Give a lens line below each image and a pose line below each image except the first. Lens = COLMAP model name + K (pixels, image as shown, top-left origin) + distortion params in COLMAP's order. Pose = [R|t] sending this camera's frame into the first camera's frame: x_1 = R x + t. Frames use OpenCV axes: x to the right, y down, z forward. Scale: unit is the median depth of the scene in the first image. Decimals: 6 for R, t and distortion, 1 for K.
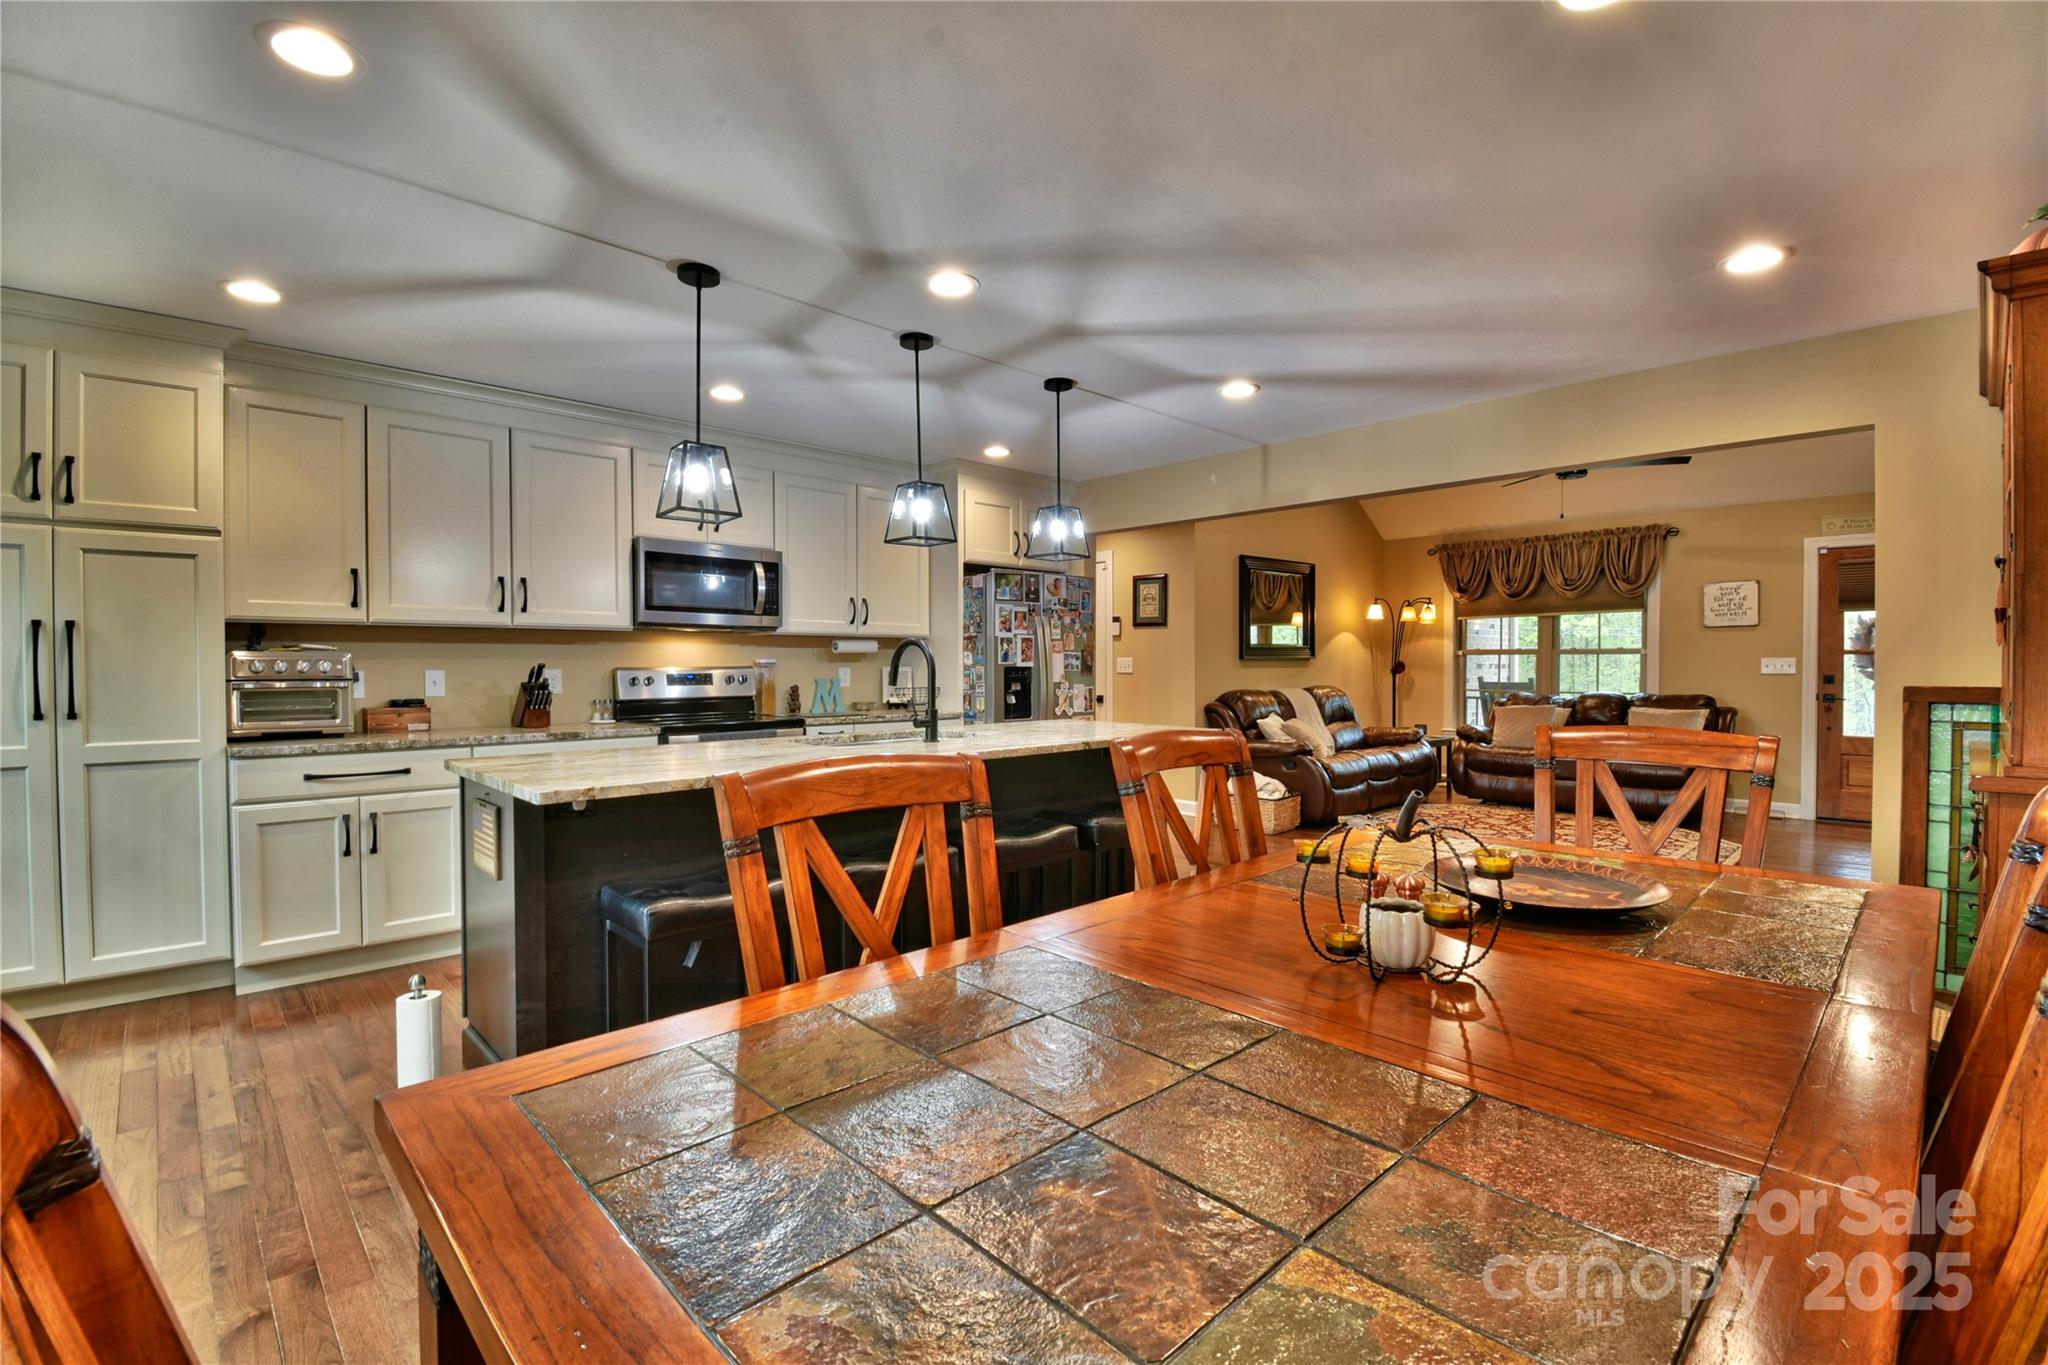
lens RADIAL K [[927.8, 0, 1020.7], [0, 927.8, 680.8], [0, 0, 1]] dist [0.022736, -0.016992]
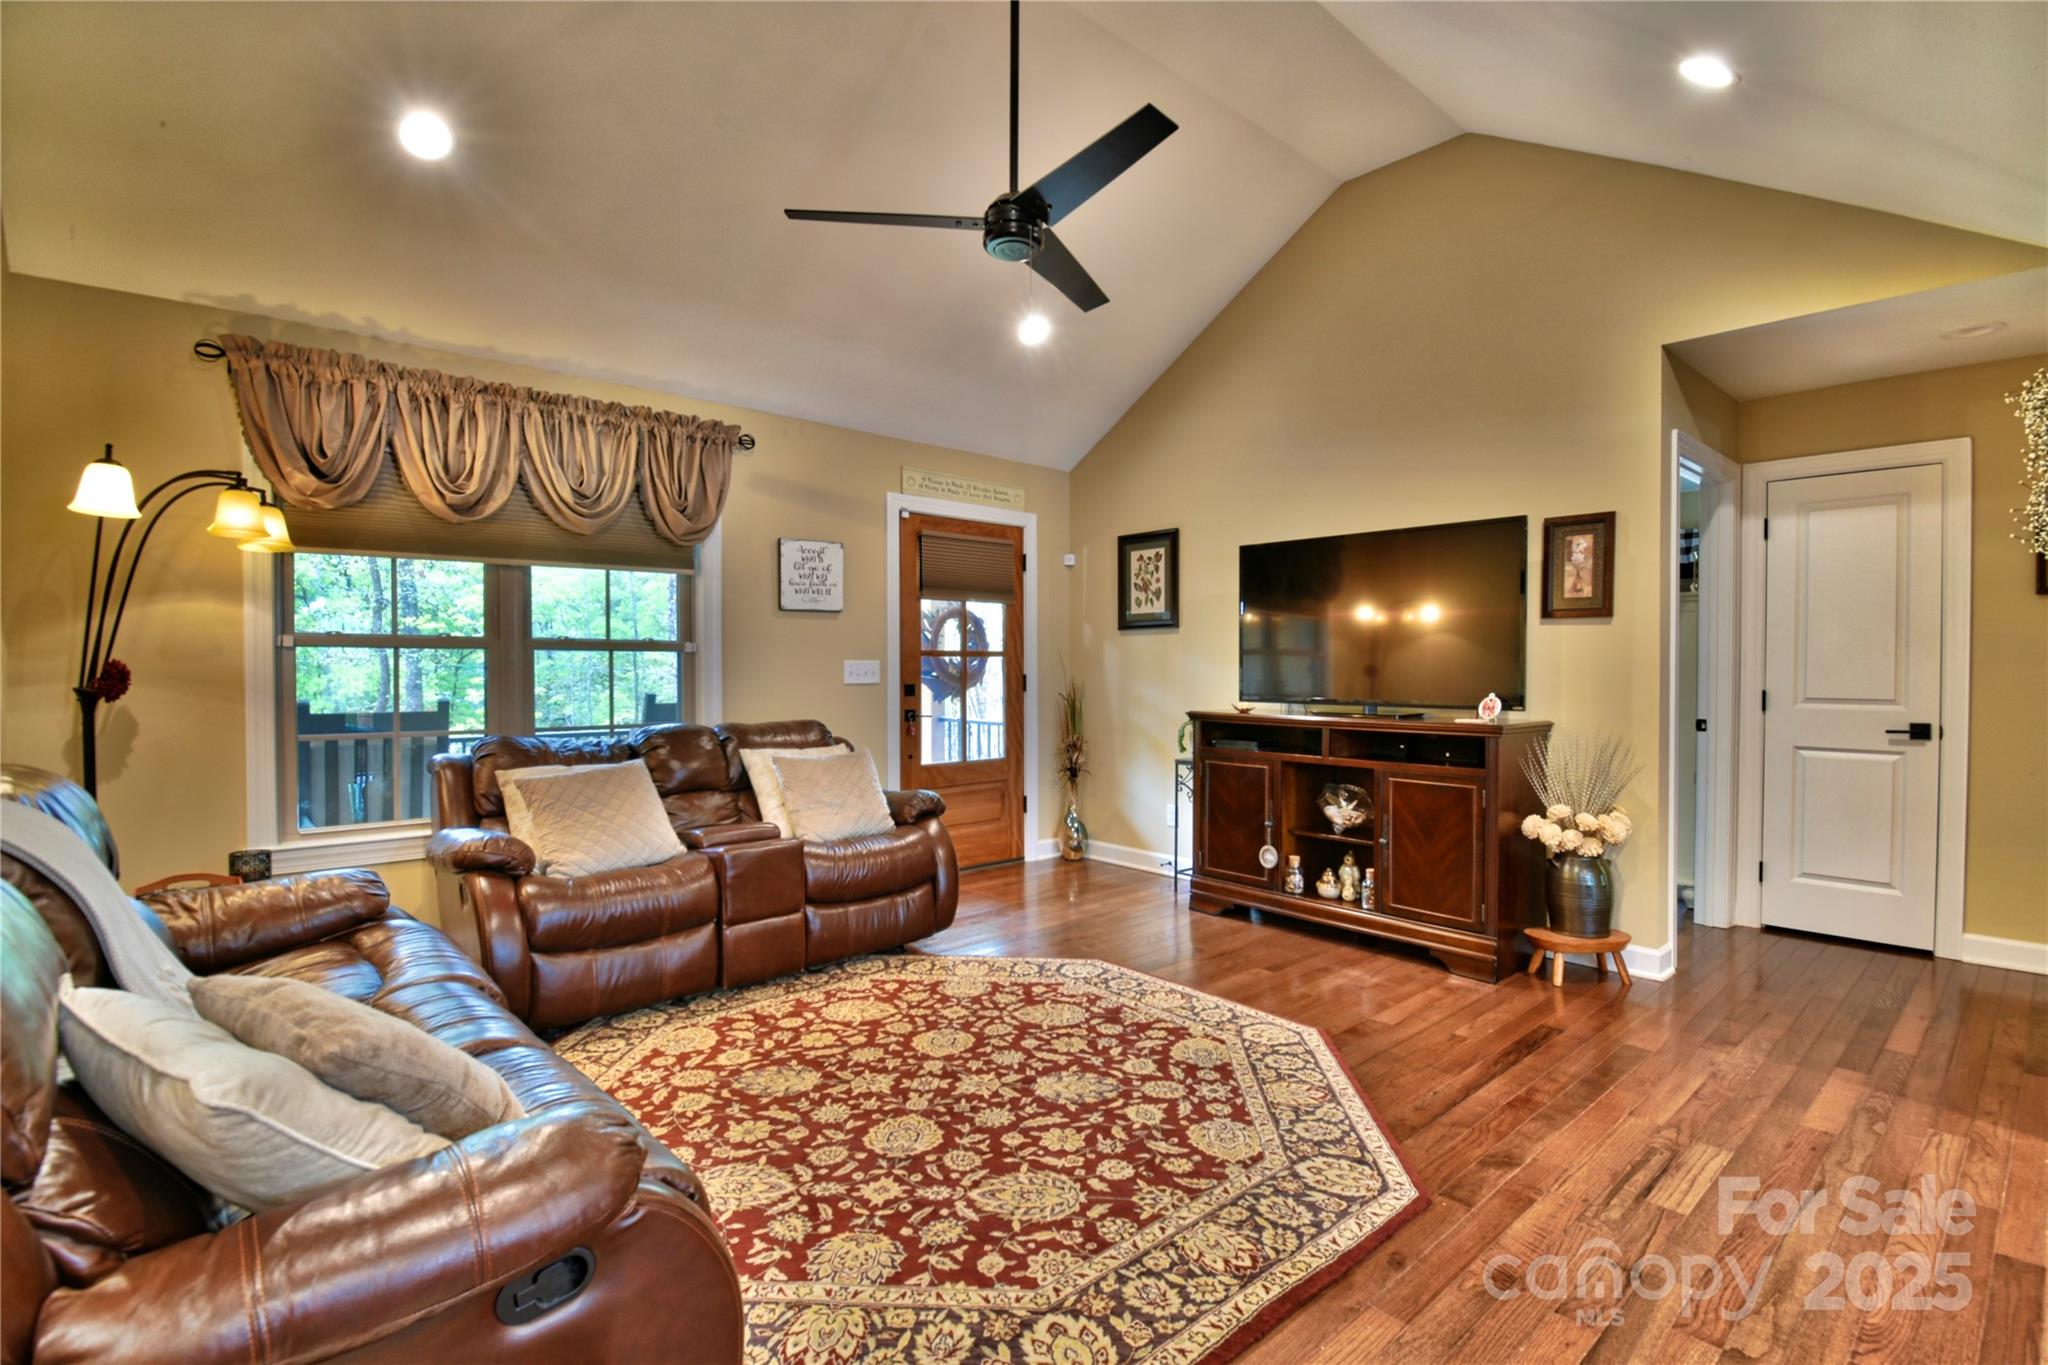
lens RADIAL K [[932.9, 0, 1044.0], [0, 932.9, 678.7], [0, 0, 1]] dist [0.006961, -0.000414]
pose [[0.023967, -0.011428, 0.999647, 0.206715], [0.017847, 0.999780, 0.011002, -0.026041], [-0.999553, 0.017577, 0.024166, 1.378441]]
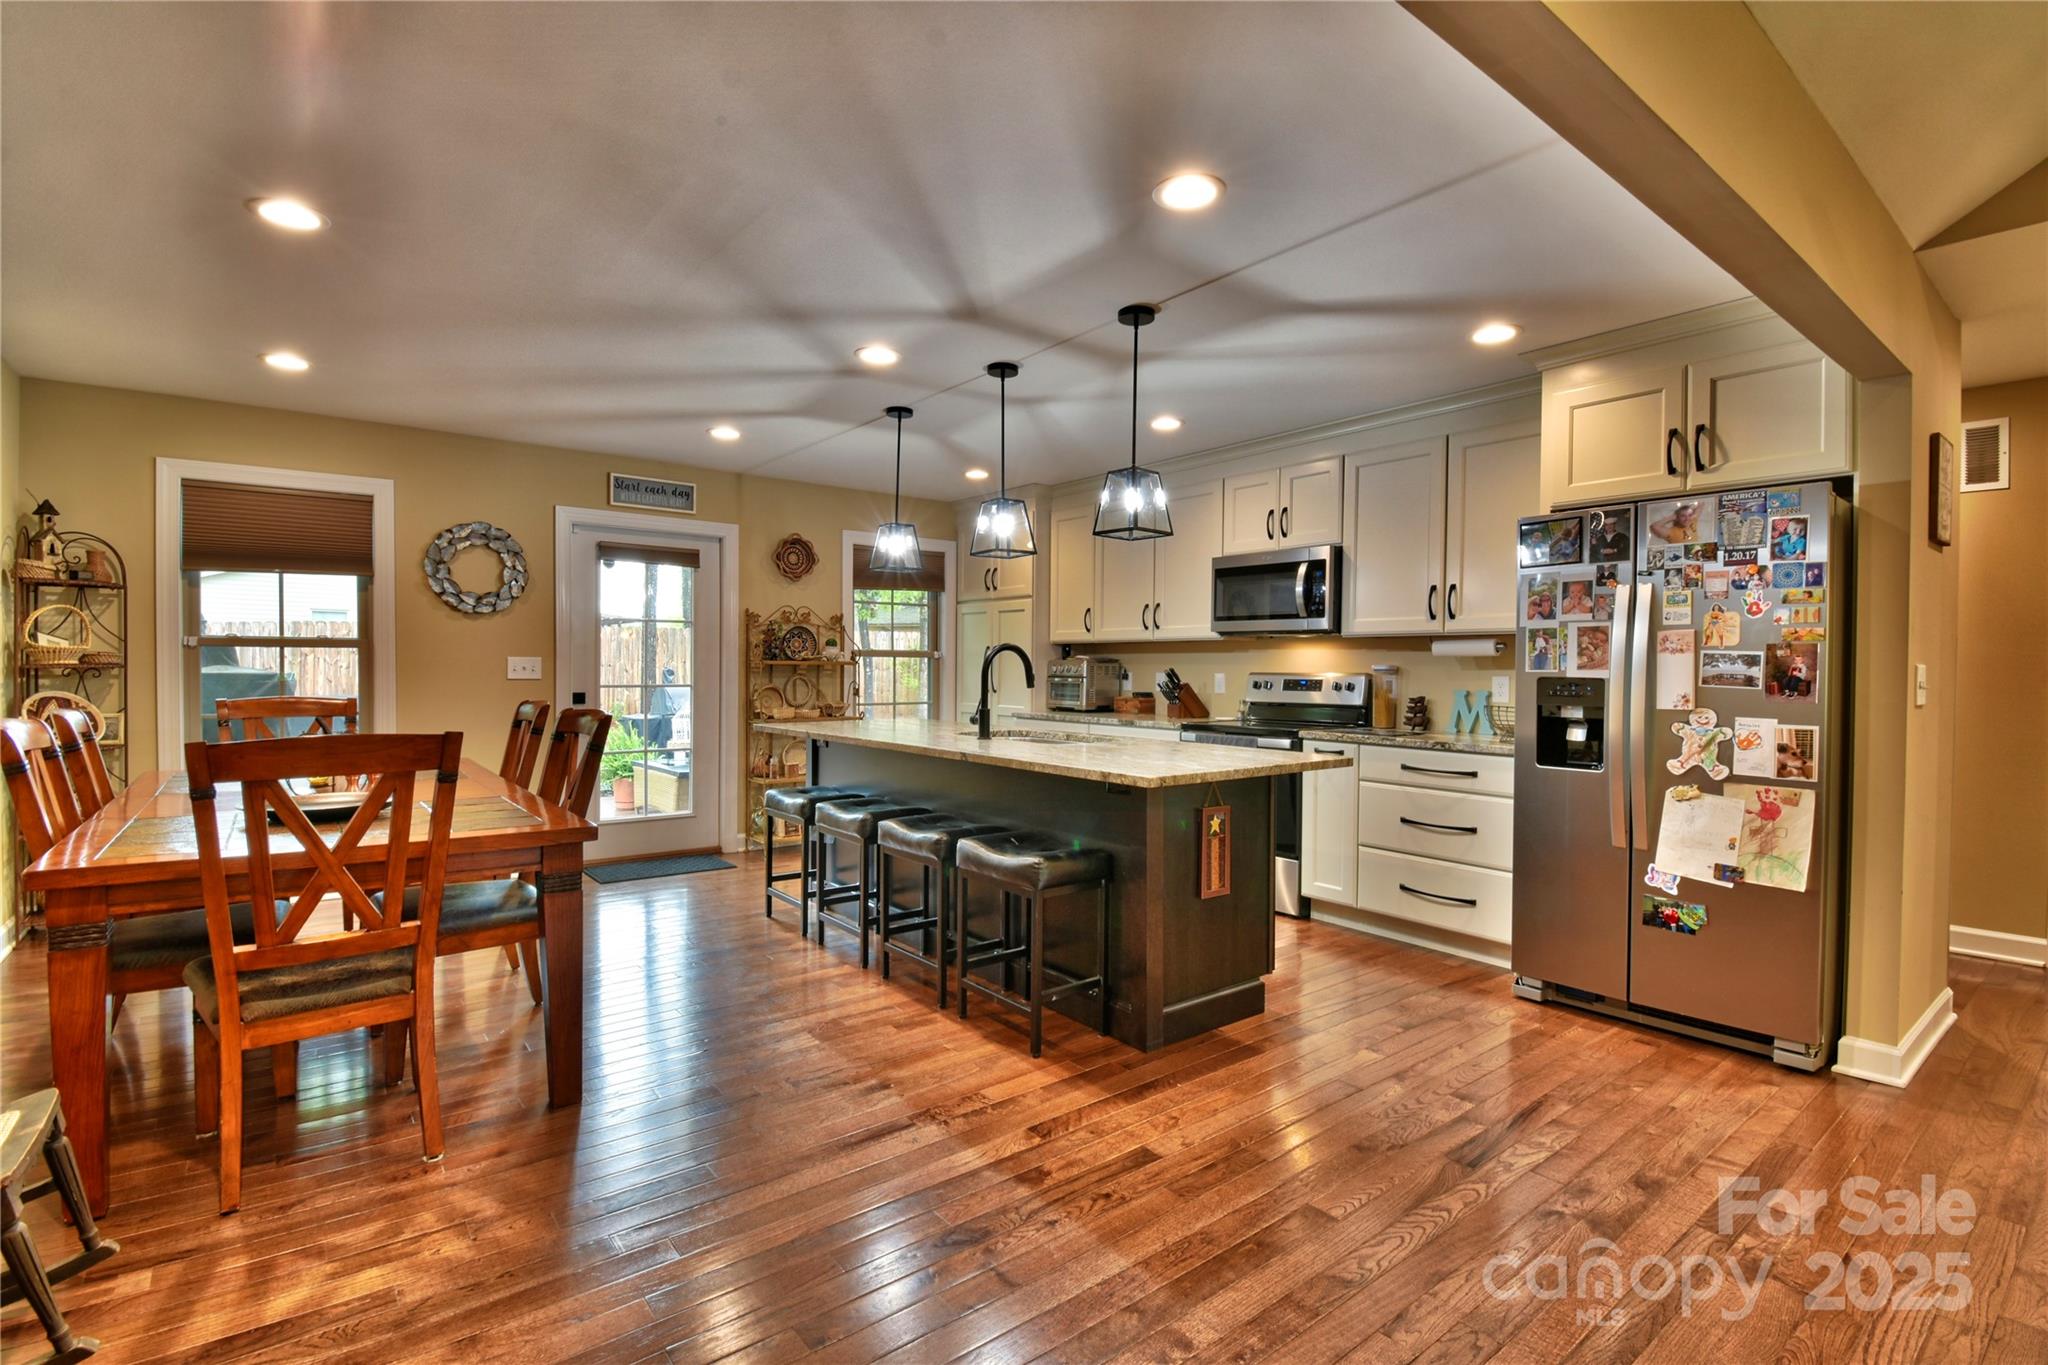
lens RADIAL K [[927.8, 0, 1031.2], [0, 927.8, 680.1], [0, 0, 1]] dist [0.022736, -0.016992]
pose [[-0.075492, 0.014639, -0.997039, 0.771544], [-0.026237, 0.999517, 0.016662, -0.018559], [0.996801, 0.027417, -0.075071, 0.909583]]
